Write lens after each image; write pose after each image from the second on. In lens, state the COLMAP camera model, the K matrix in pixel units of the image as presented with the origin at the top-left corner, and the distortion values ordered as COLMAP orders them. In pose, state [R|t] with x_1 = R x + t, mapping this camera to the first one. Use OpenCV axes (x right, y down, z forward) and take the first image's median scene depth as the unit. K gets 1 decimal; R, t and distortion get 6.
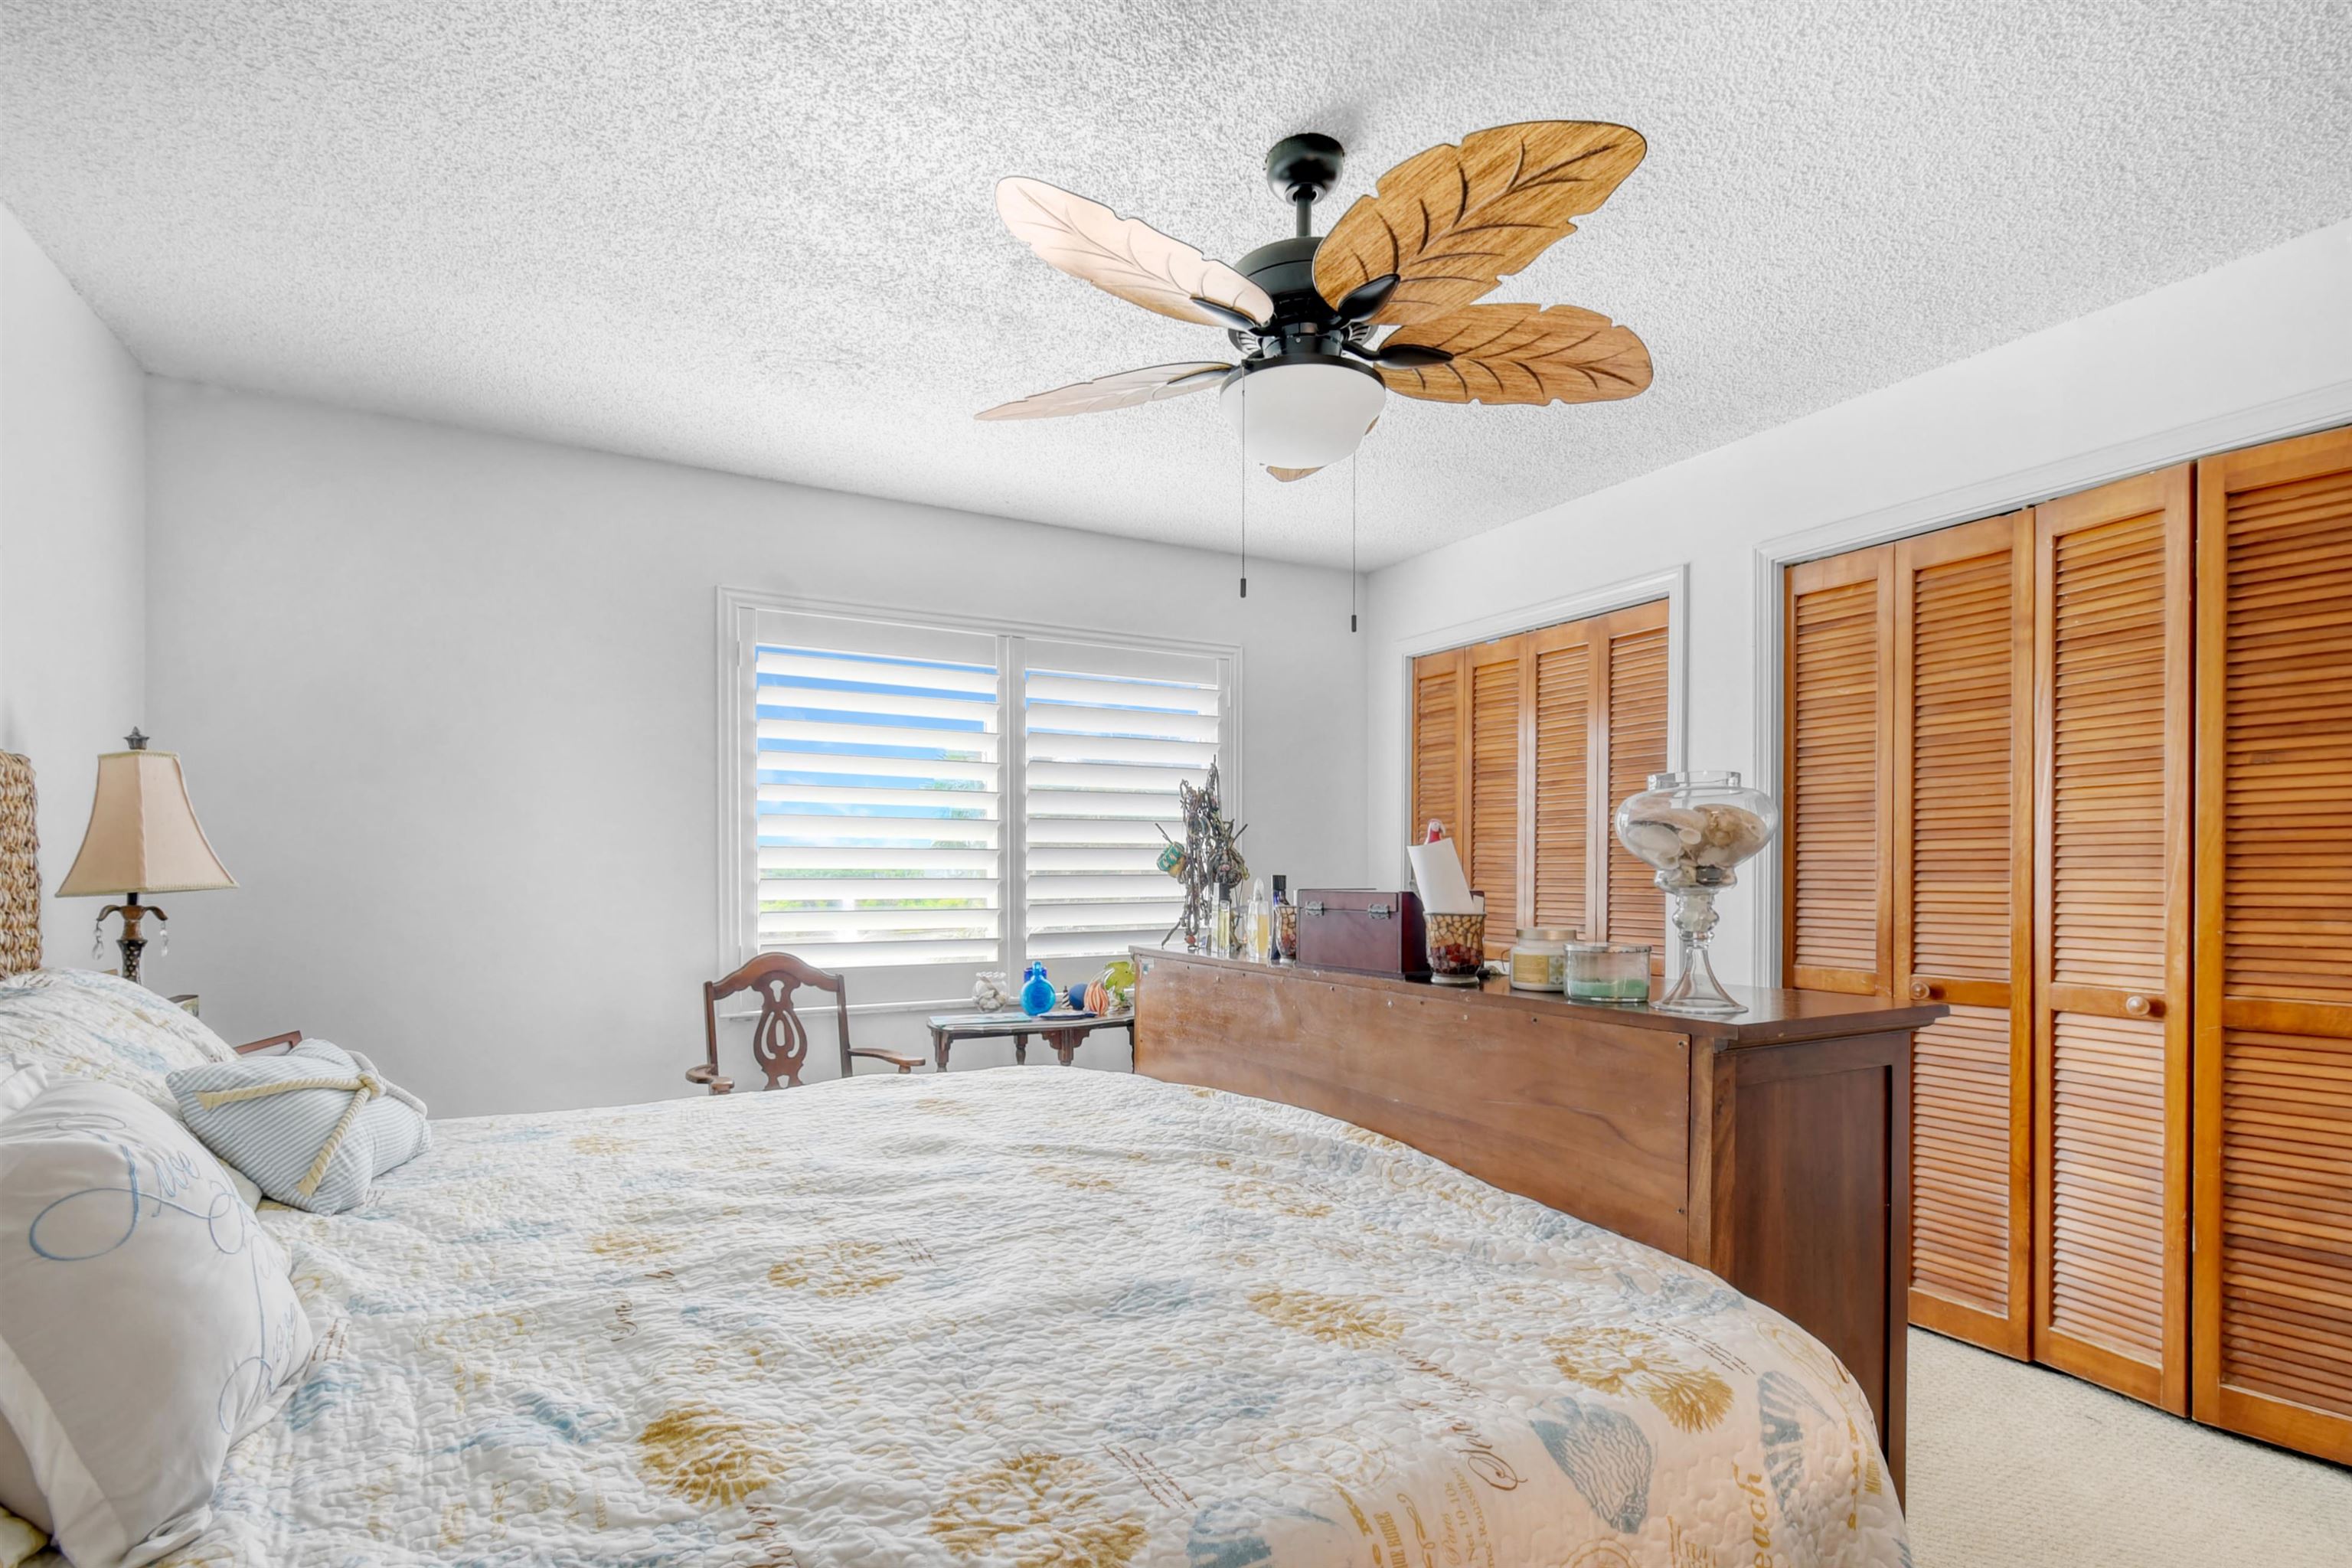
lens RADIAL K [[1115.3, 0, 1175.0], [0, 1115.3, 886.3], [0, 0, 1]] dist [0.000391, 0.000135]
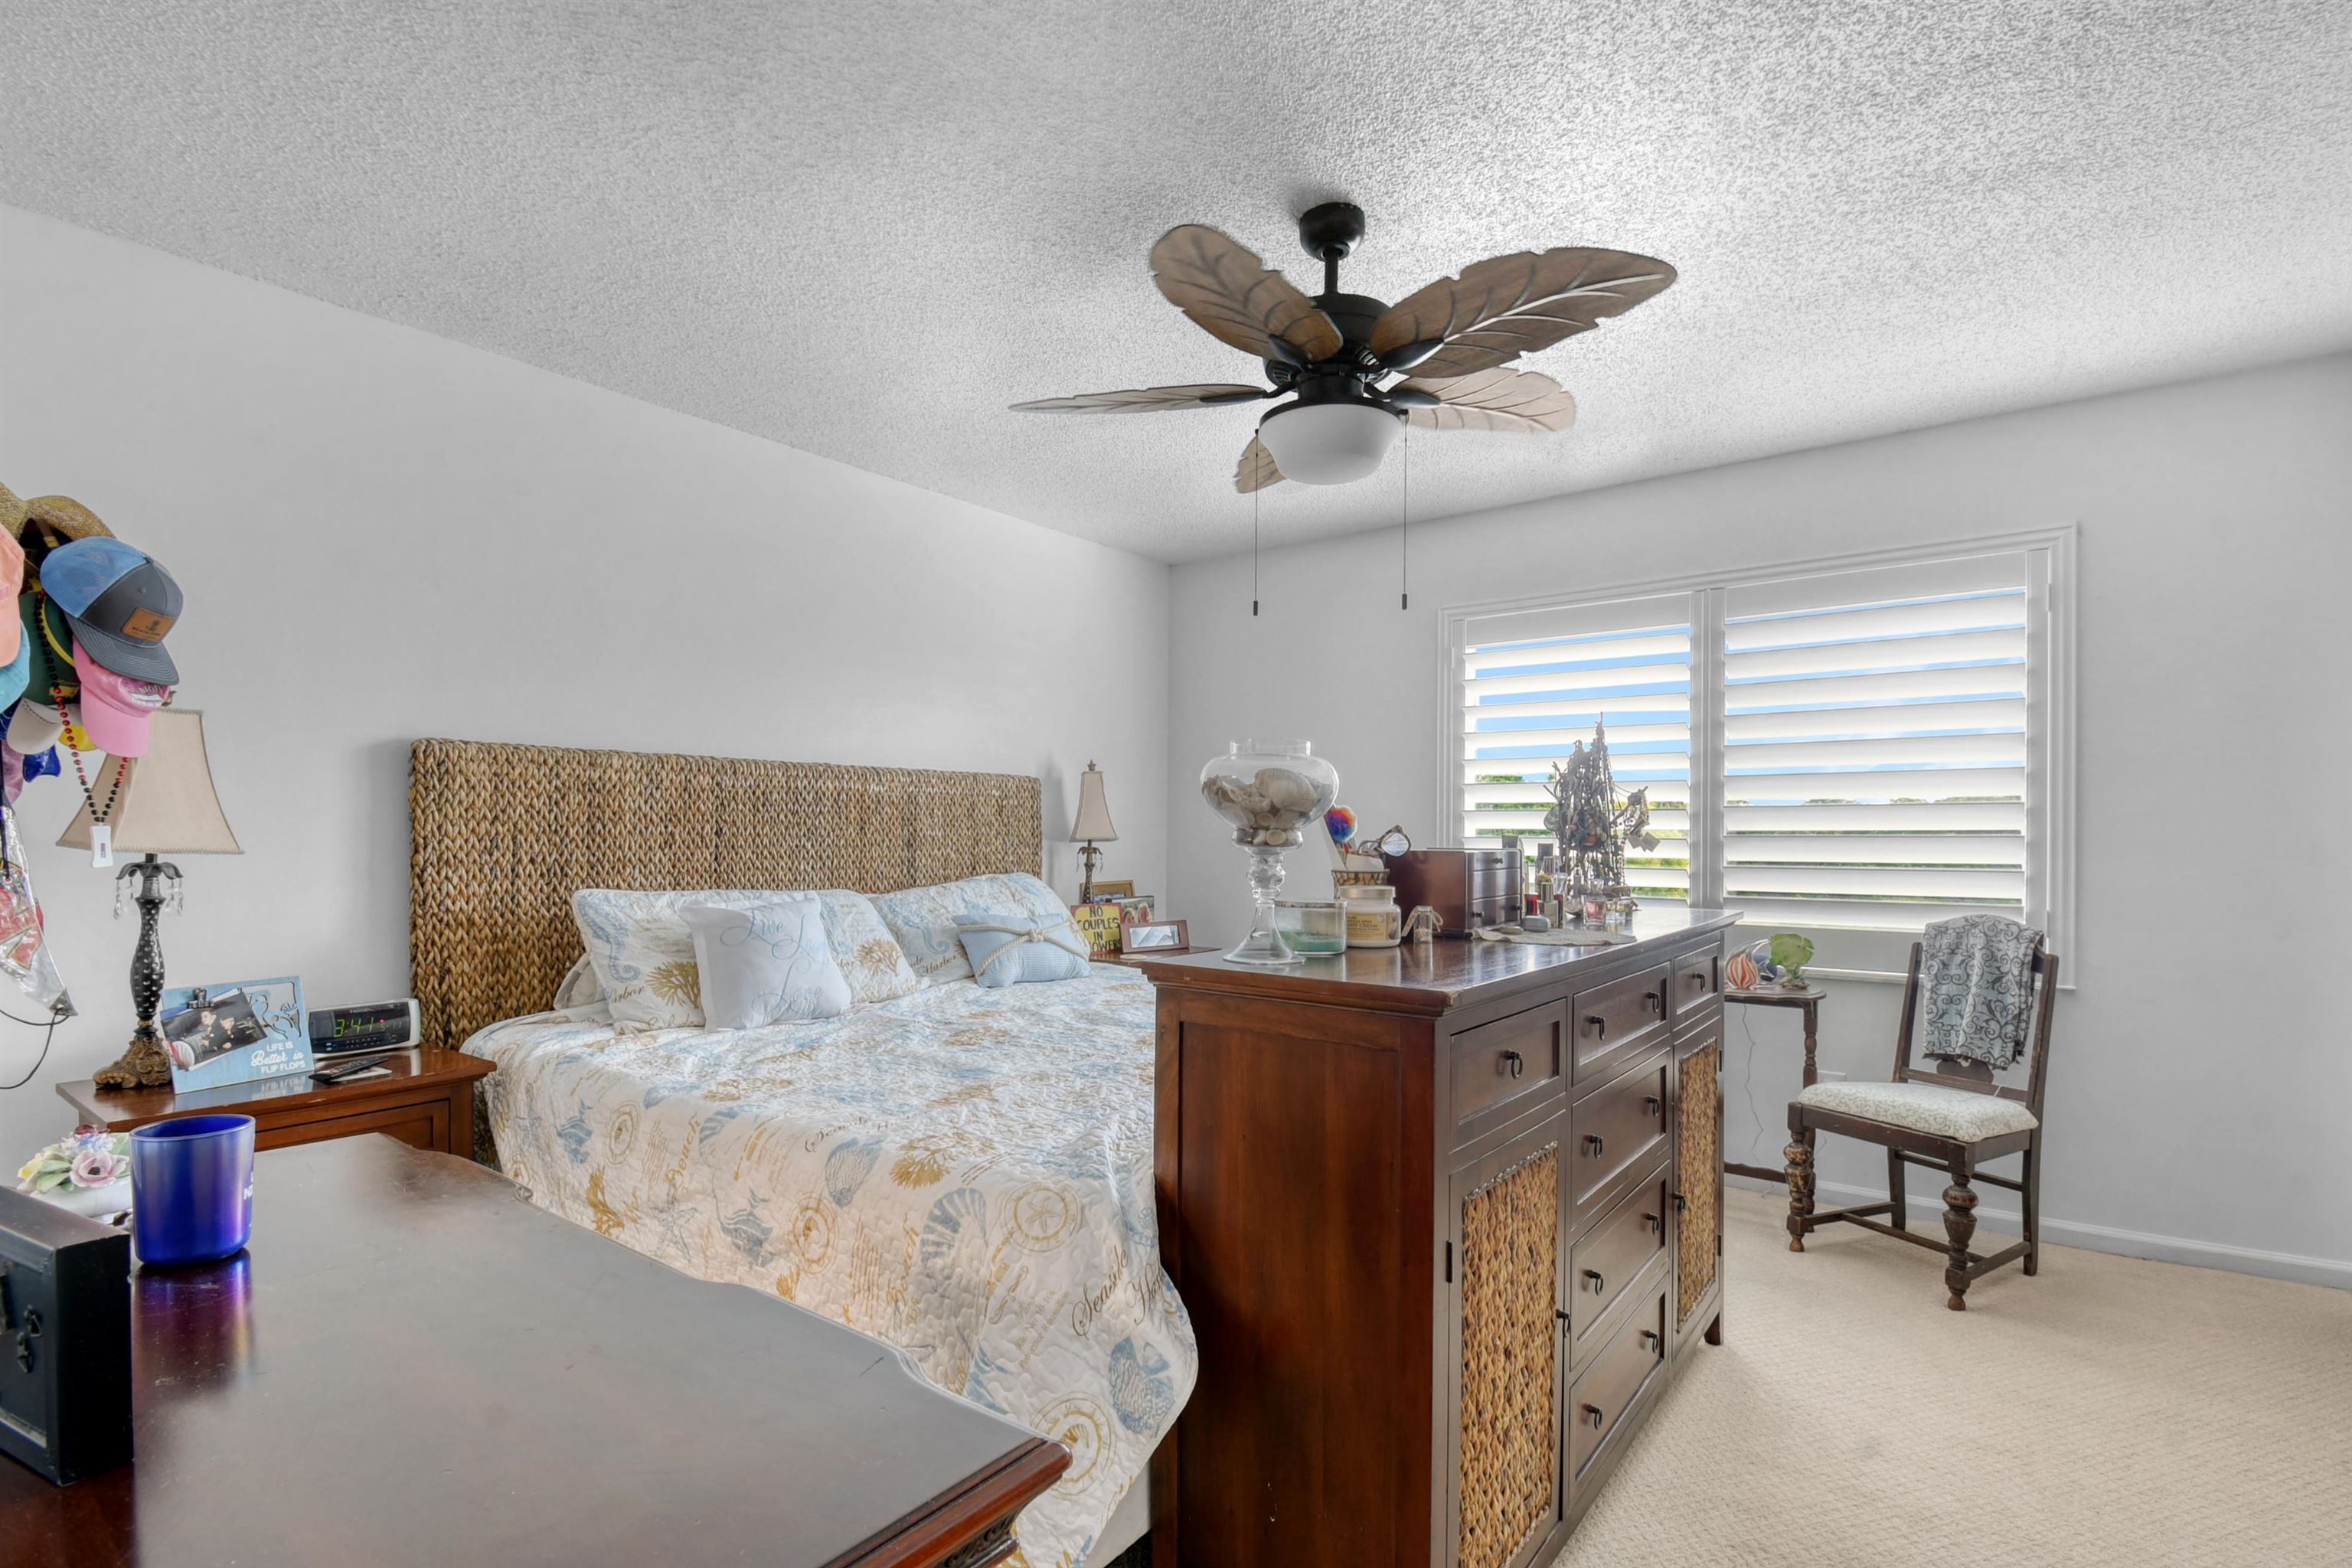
lens RADIAL K [[1079.6, 0, 1176.3], [0, 1079.6, 841.0], [0, 0, 1]] dist [0.000033, 0.000612]
pose [[0.401928, 0.006323, -0.915650, 1.032629], [-0.011682, 0.999930, 0.001777, -0.002846], [0.915597, 0.009983, 0.401973, 0.378091]]
